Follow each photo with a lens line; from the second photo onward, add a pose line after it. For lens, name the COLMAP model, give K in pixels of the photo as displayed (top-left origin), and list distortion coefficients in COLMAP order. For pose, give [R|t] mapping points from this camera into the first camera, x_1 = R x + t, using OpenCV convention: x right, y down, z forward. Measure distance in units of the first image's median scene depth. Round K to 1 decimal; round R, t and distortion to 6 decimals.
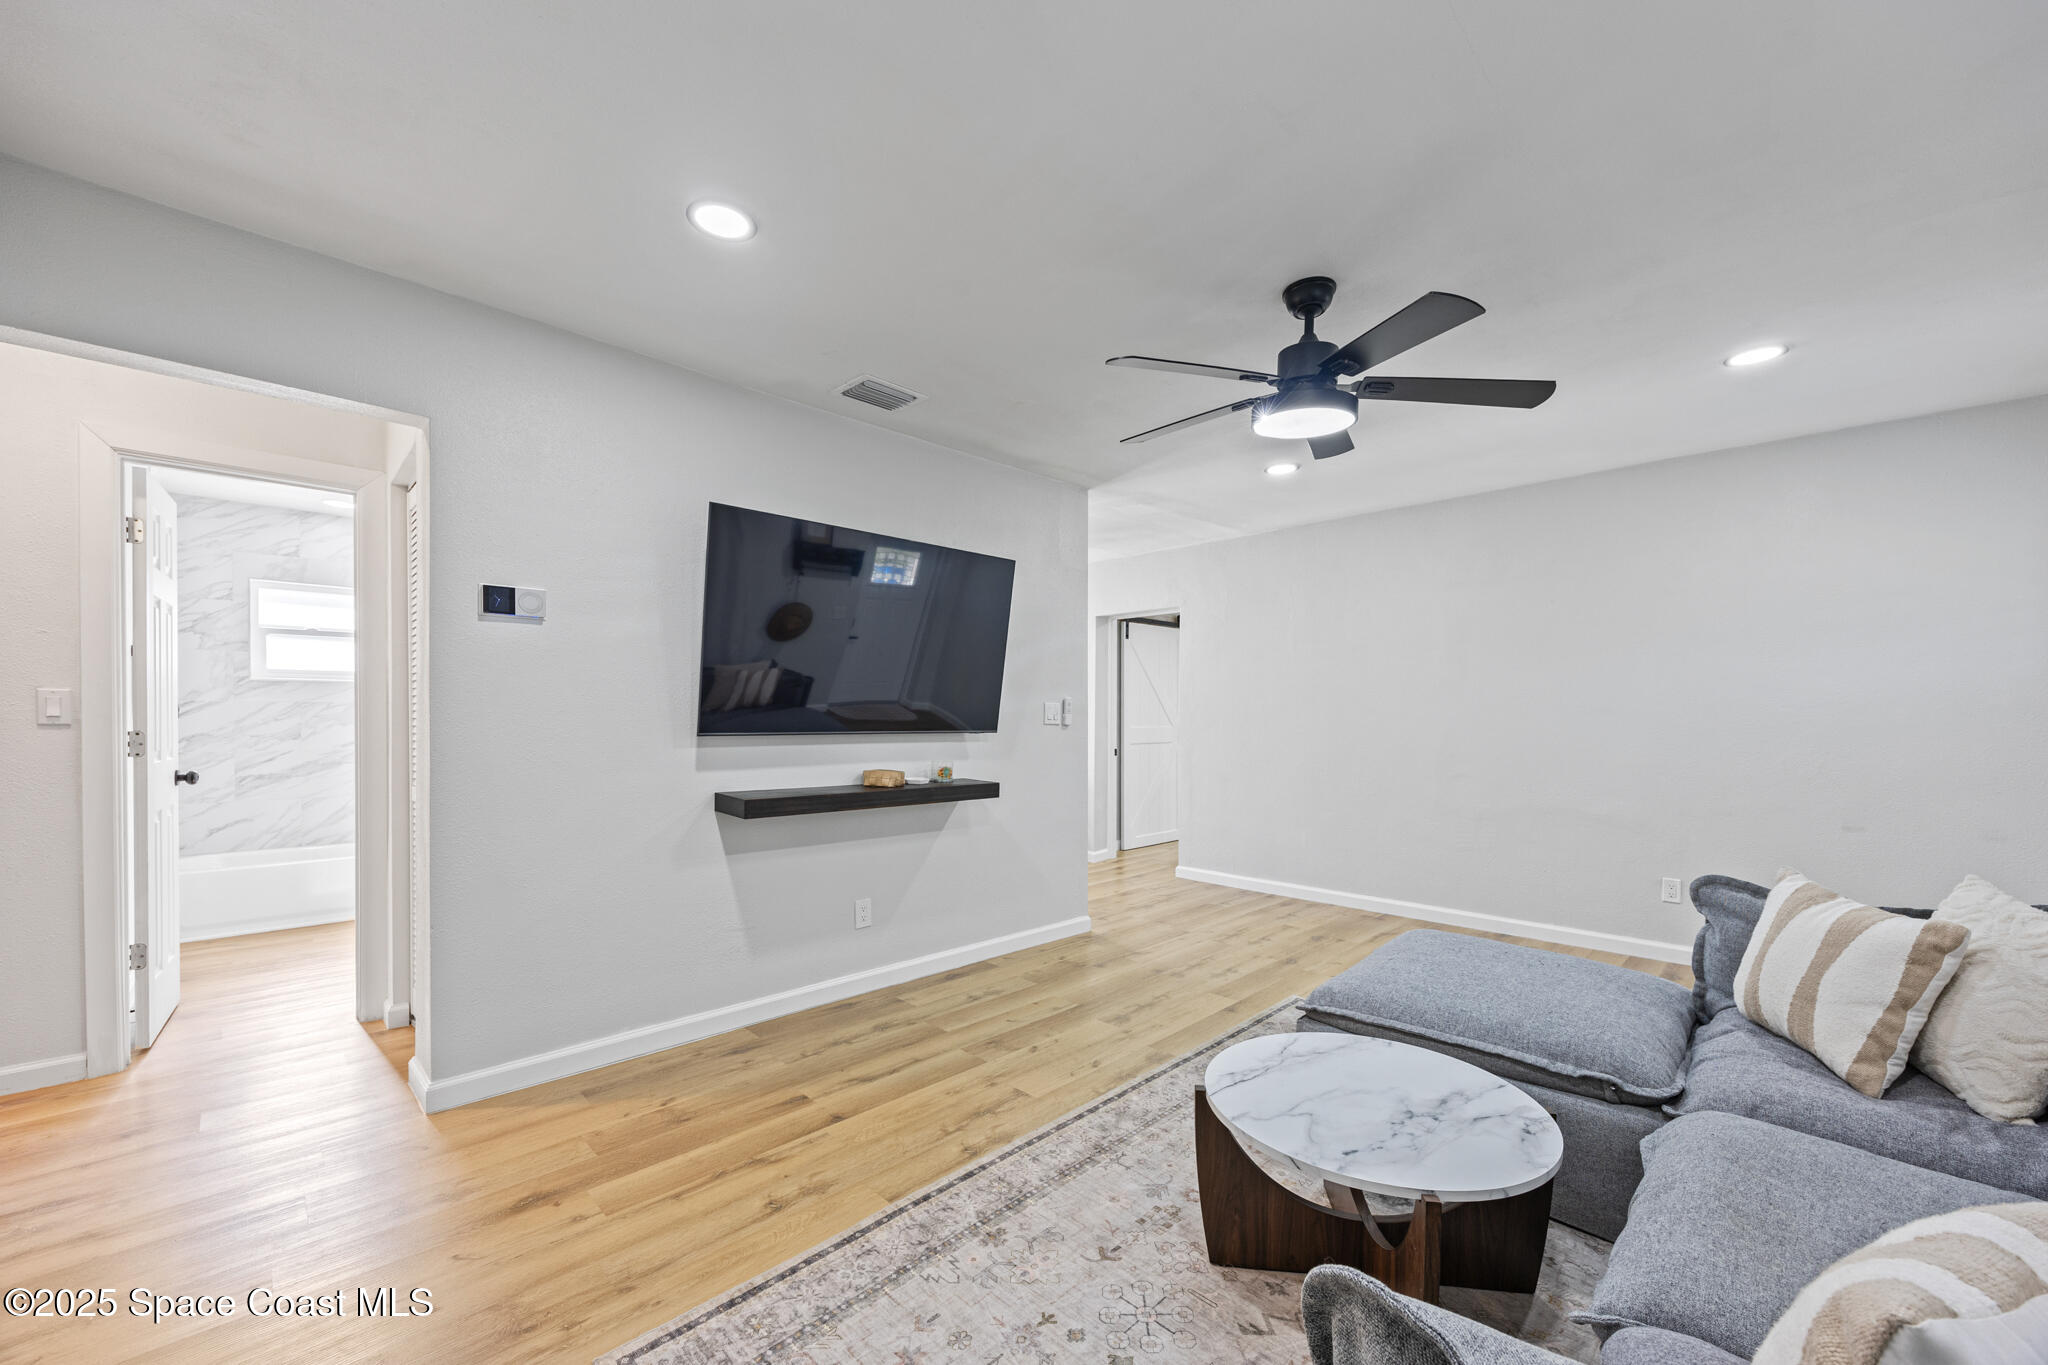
lens RADIAL K [[806.0, 0, 1015.8], [0, 806.0, 729.7], [0, 0, 1]] dist [0.001668, 0.000313]
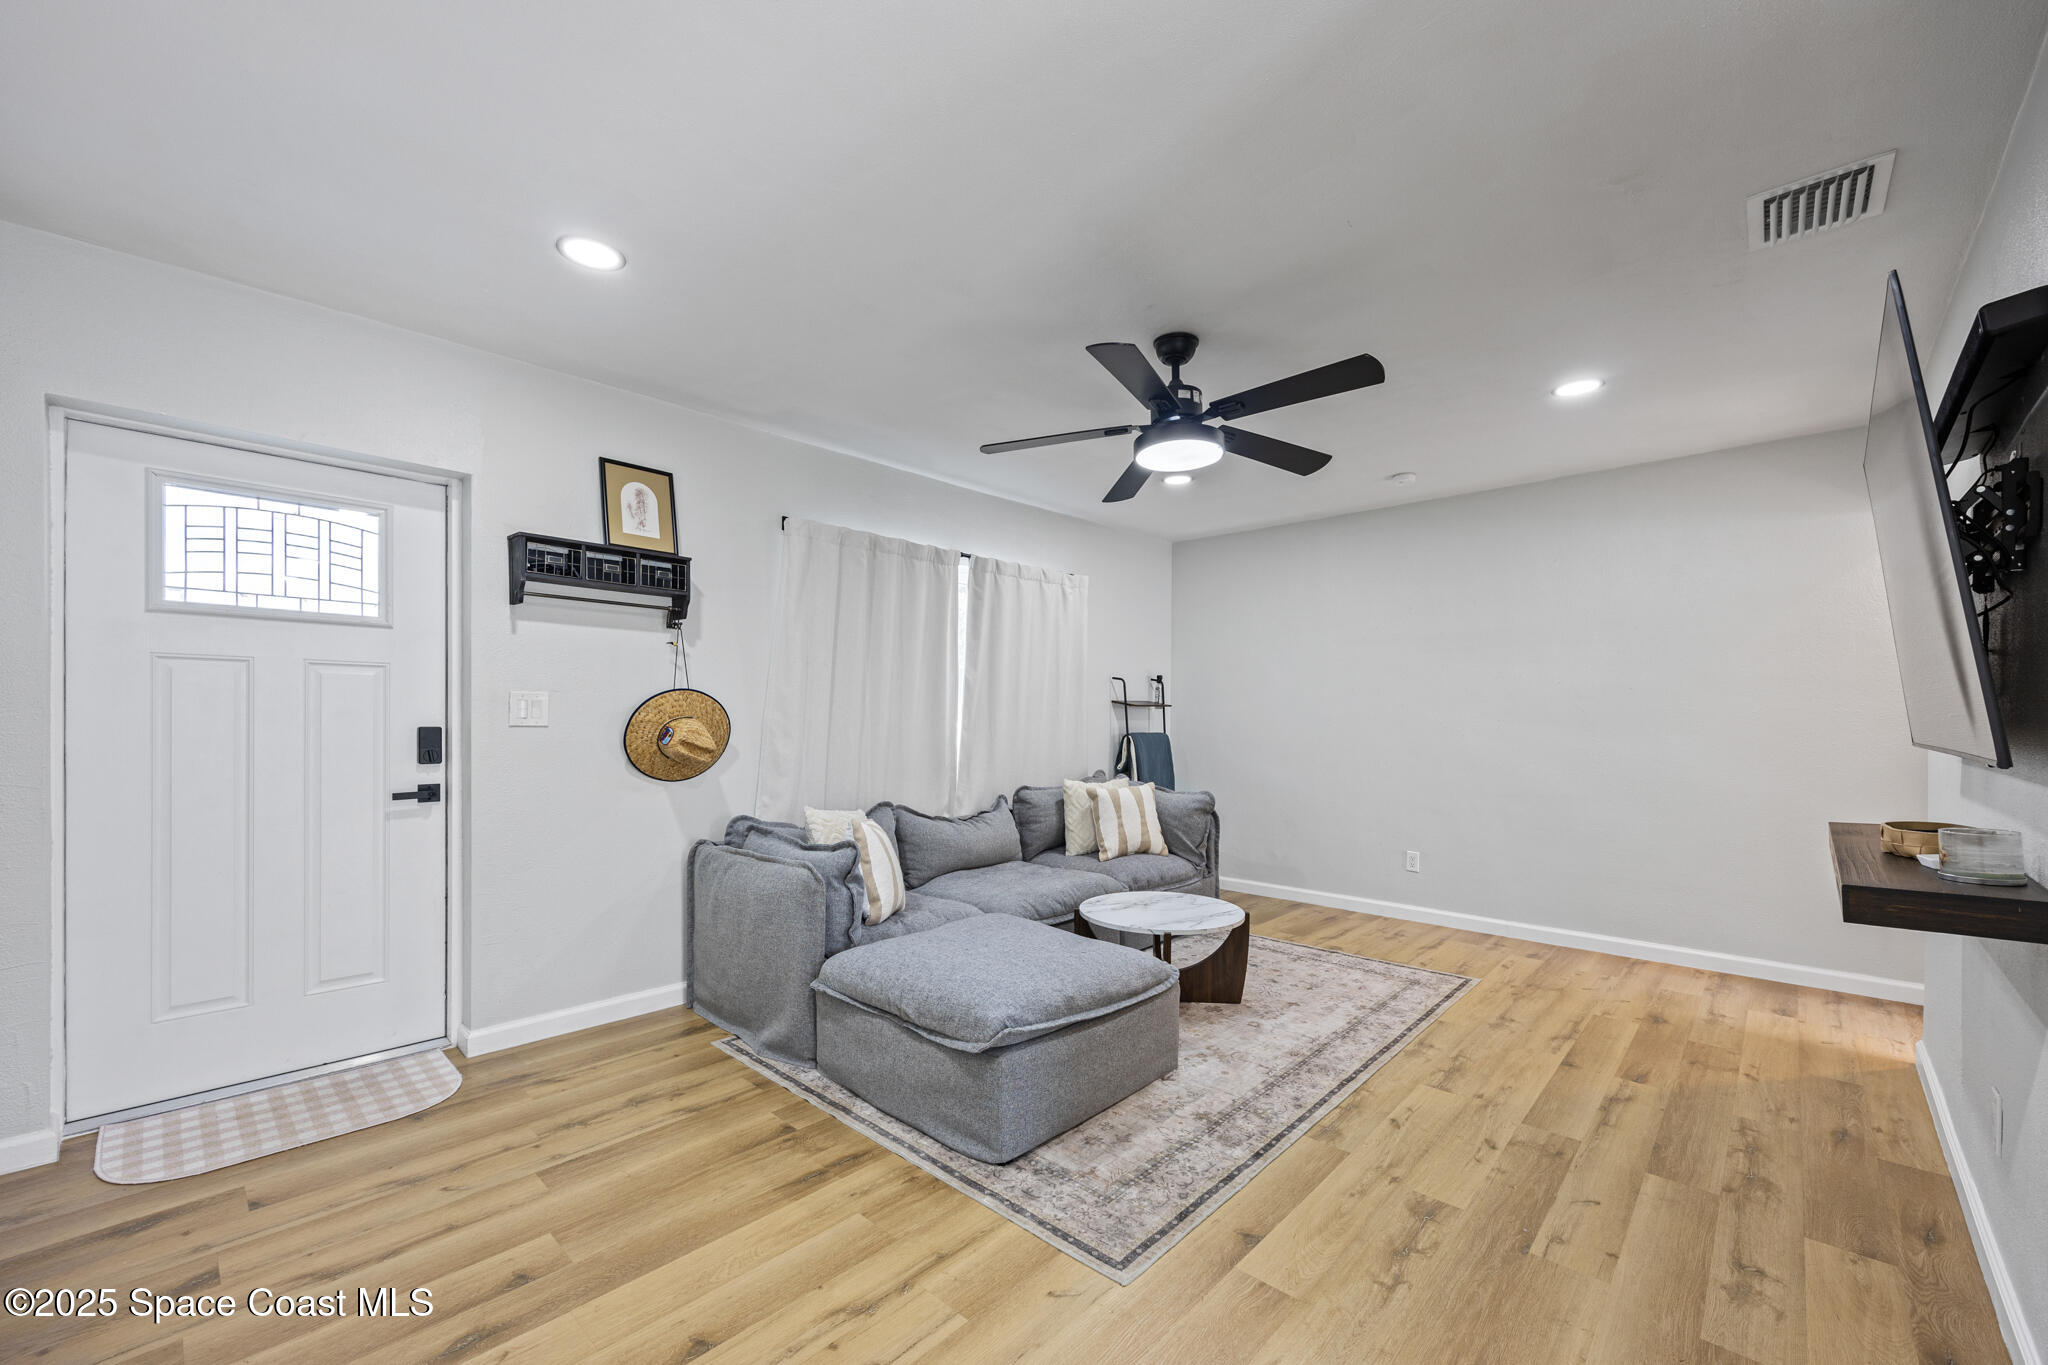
lens RADIAL K [[806.0, 0, 1013.2], [0, 806.0, 713.0], [0, 0, 1]] dist [0.001668, 0.000313]
pose [[-0.999610, -0.007462, -0.026909, 0.456891], [-0.007732, 0.999921, 0.009920, -0.023594], [0.026833, 0.010125, -0.999589, 1.583215]]
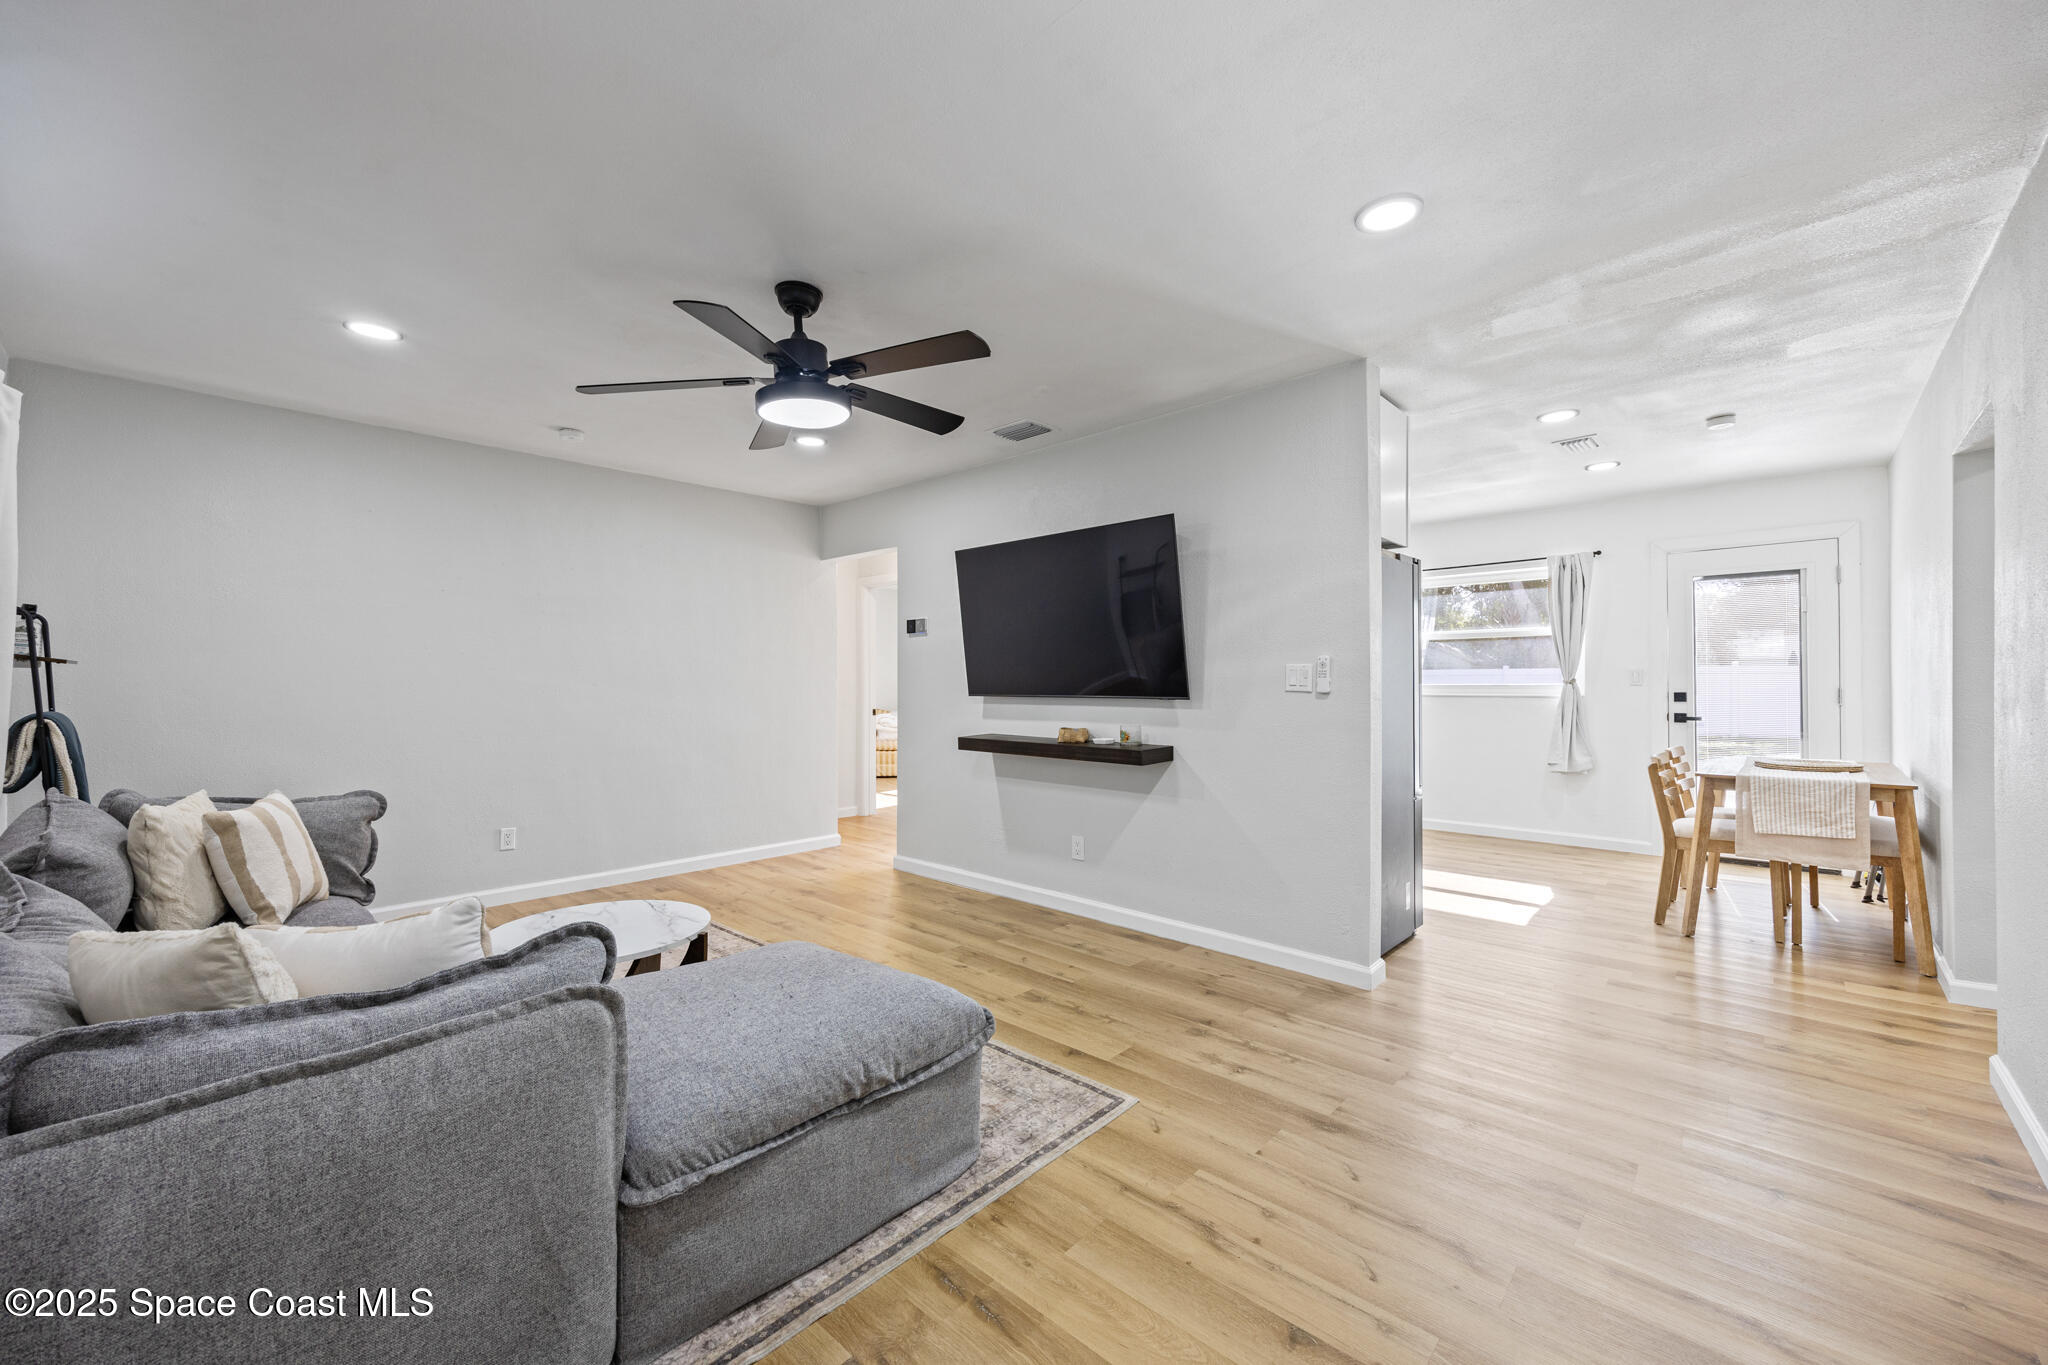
lens RADIAL K [[806.0, 0, 1023.1], [0, 806.0, 681.7], [0, 0, 1]] dist [0.001668, 0.000313]
pose [[0.037685, -0.005702, -0.999273, 1.074785], [-0.014183, 0.999880, -0.006240, -0.010585], [0.999189, 0.014408, 0.037600, 0.932823]]
